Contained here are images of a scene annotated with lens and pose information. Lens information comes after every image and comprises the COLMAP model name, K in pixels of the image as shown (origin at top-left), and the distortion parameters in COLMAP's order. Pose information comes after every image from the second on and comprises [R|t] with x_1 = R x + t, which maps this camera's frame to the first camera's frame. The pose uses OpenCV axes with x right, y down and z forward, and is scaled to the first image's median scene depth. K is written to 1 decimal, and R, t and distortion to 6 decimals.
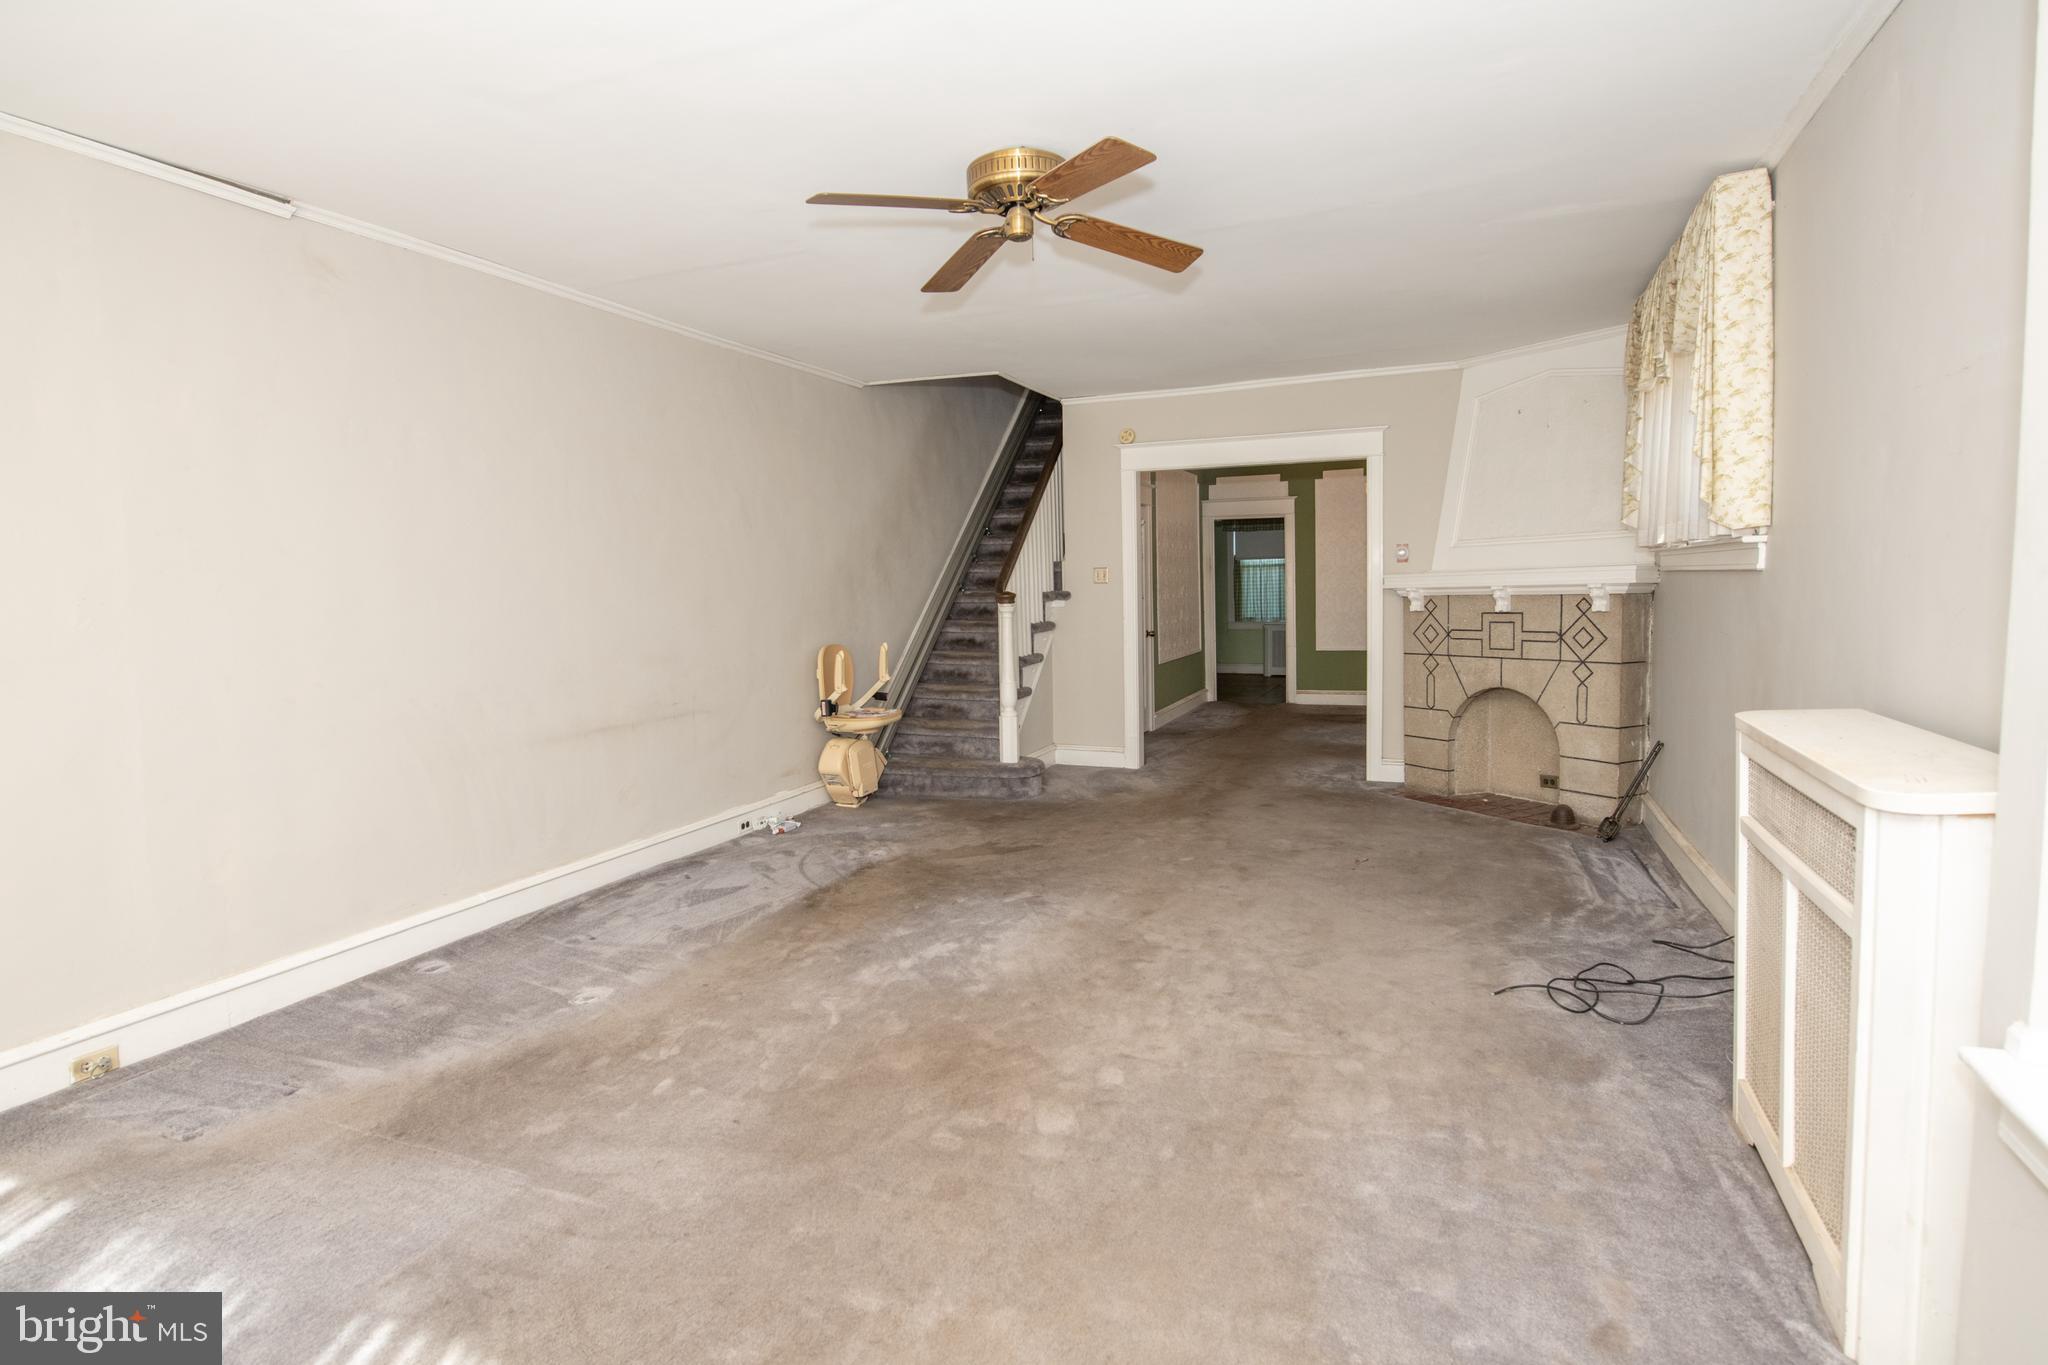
lens RADIAL K [[1033.0, 0, 1029.8], [0, 1033.0, 668.6], [0, 0, 1]] dist [-0.003345, -0.000441]
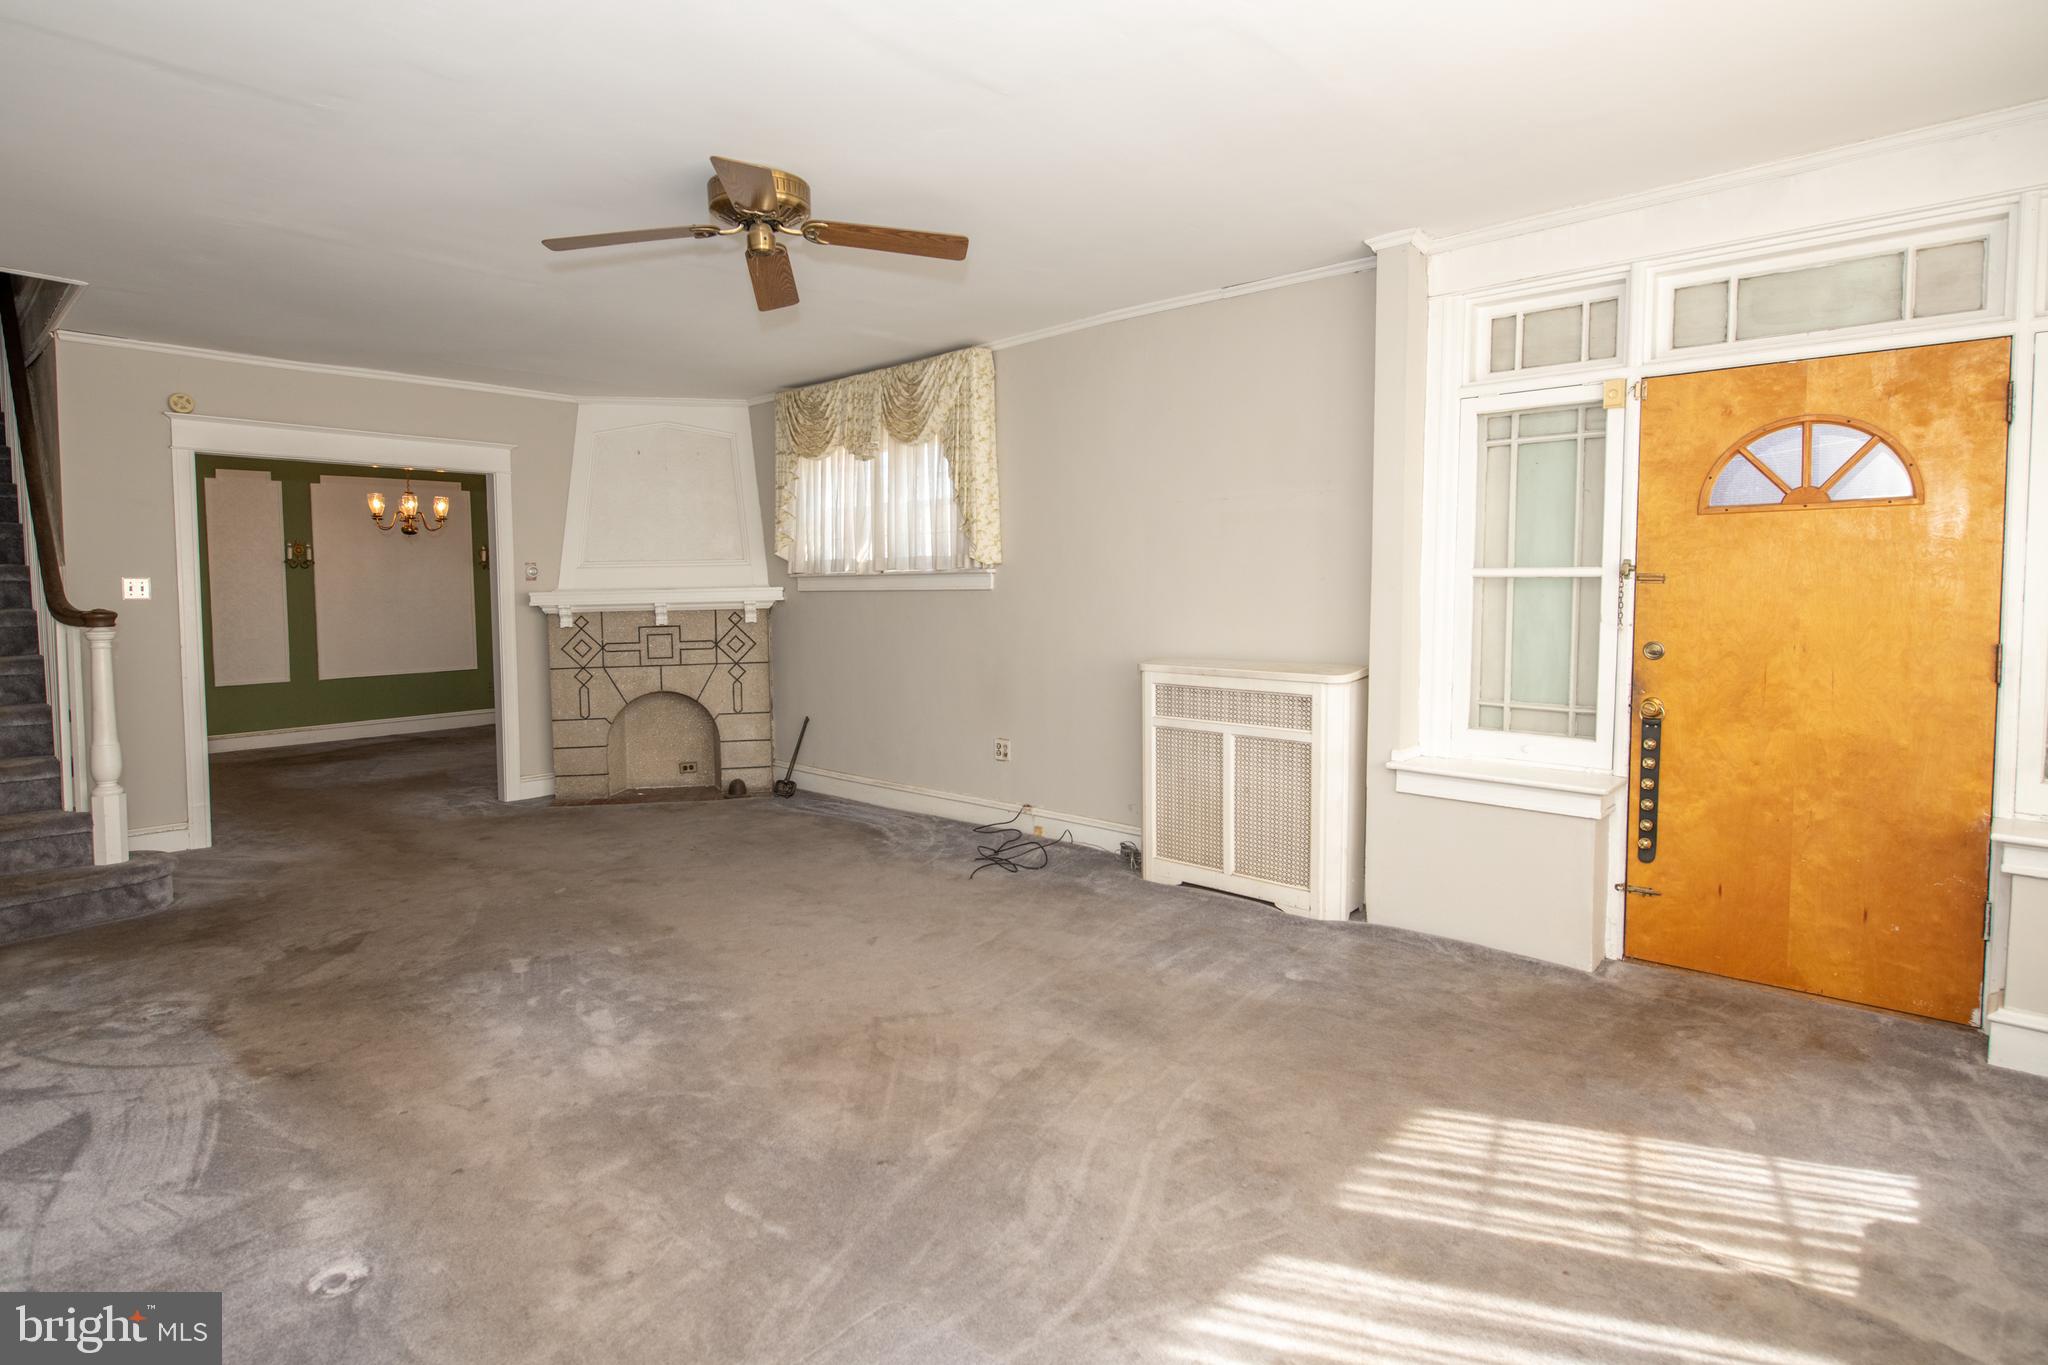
lens RADIAL K [[1018.1, 0, 1015.6], [0, 1018.1, 660.1], [0, 0, 1]] dist [-0.010623, -0.000164]
pose [[0.350483, -0.048187, 0.935329, -0.467354], [0.079681, 0.996589, 0.021486, -0.009215], [-0.933173, 0.066998, 0.353127, 0.232279]]
